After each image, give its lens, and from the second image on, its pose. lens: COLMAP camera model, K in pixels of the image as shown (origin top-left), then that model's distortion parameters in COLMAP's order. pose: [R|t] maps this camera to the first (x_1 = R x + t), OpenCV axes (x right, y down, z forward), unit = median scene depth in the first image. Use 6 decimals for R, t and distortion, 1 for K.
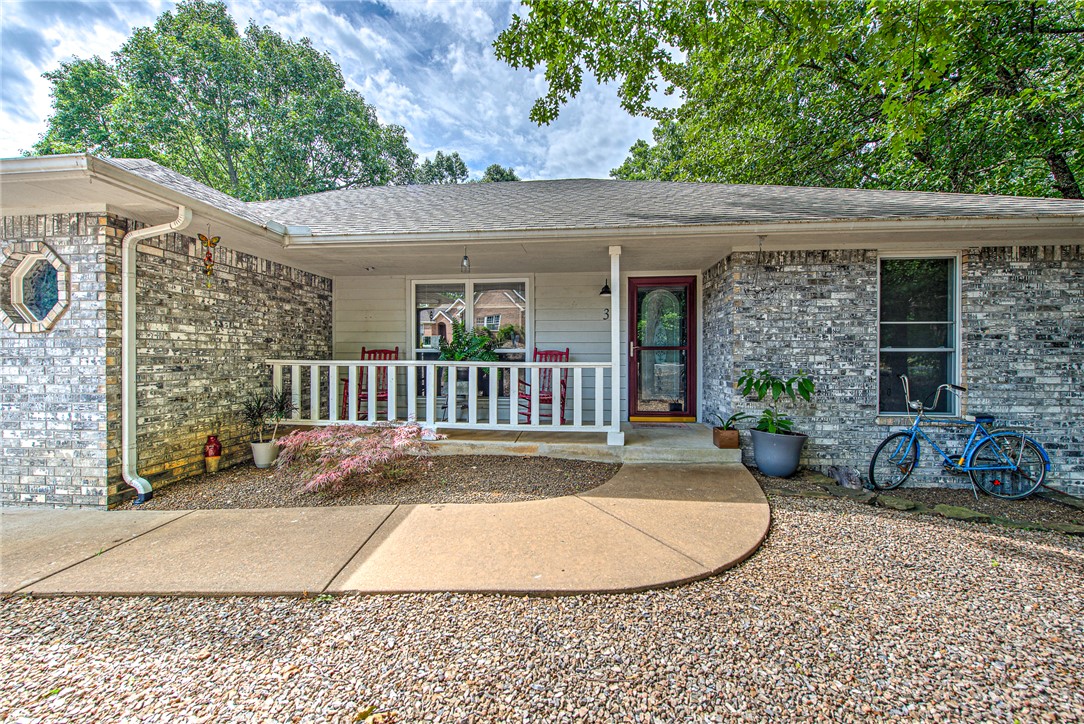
lens RADIAL K [[437.4, 0, 544.7], [0, 437.4, 357.3], [0, 0, 1]] dist [-0.002564, -0.000300]
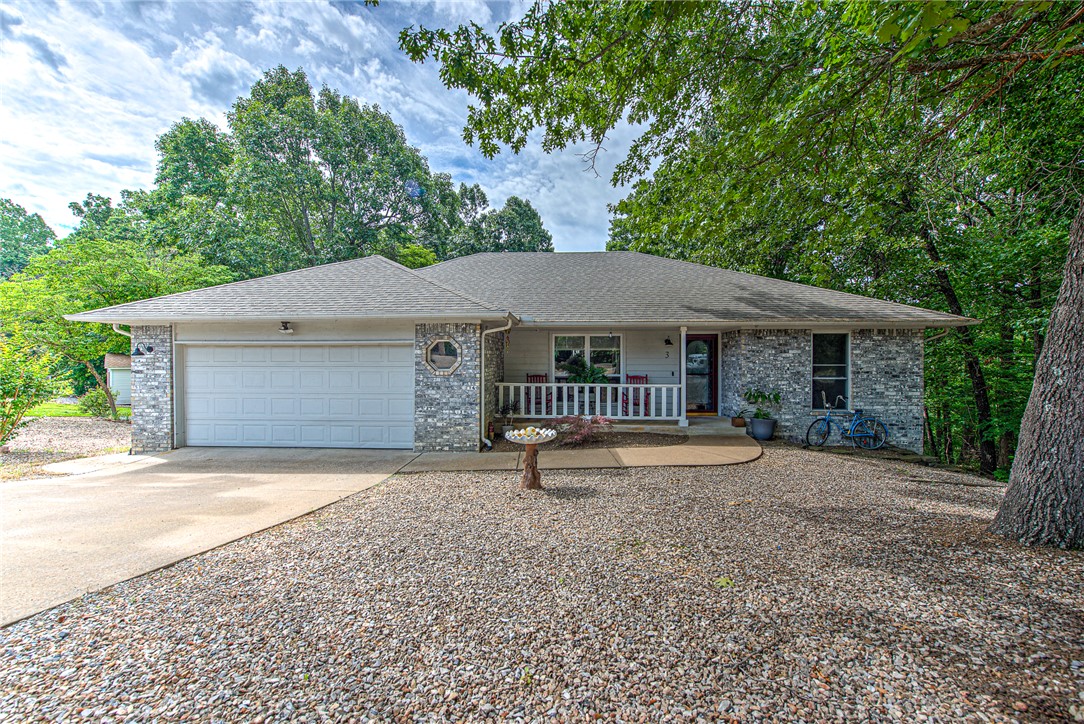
lens RADIAL K [[437.4, 0, 544.7], [0, 437.4, 357.3], [0, 0, 1]] dist [-0.002564, -0.000300]
pose [[0.999180, 0.000391, 0.040498, -0.569153], [-0.000135, 0.999980, -0.006315, -0.103852], [-0.040500, 0.006304, 0.999160, -0.997383]]
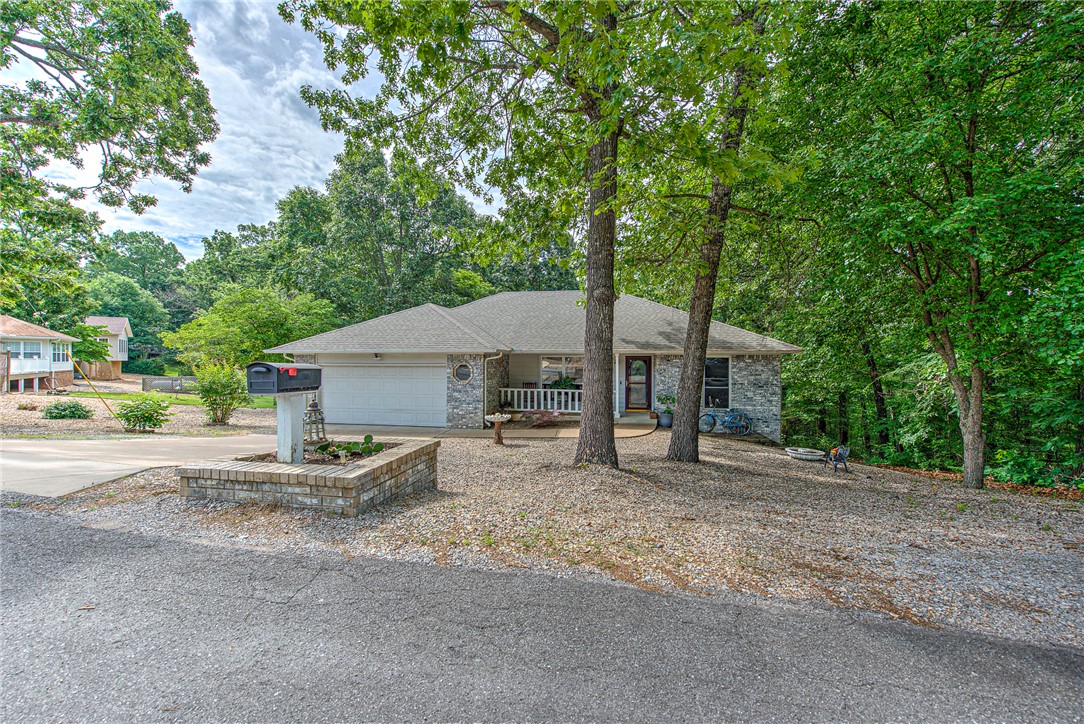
lens RADIAL K [[437.4, 0, 544.7], [0, 437.4, 357.3], [0, 0, 1]] dist [-0.002564, -0.000300]
pose [[0.995710, 0.000522, -0.092529, -0.062609], [-0.001058, 0.999983, -0.005742, -0.213053], [0.092525, 0.005815, 0.995693, -2.182134]]
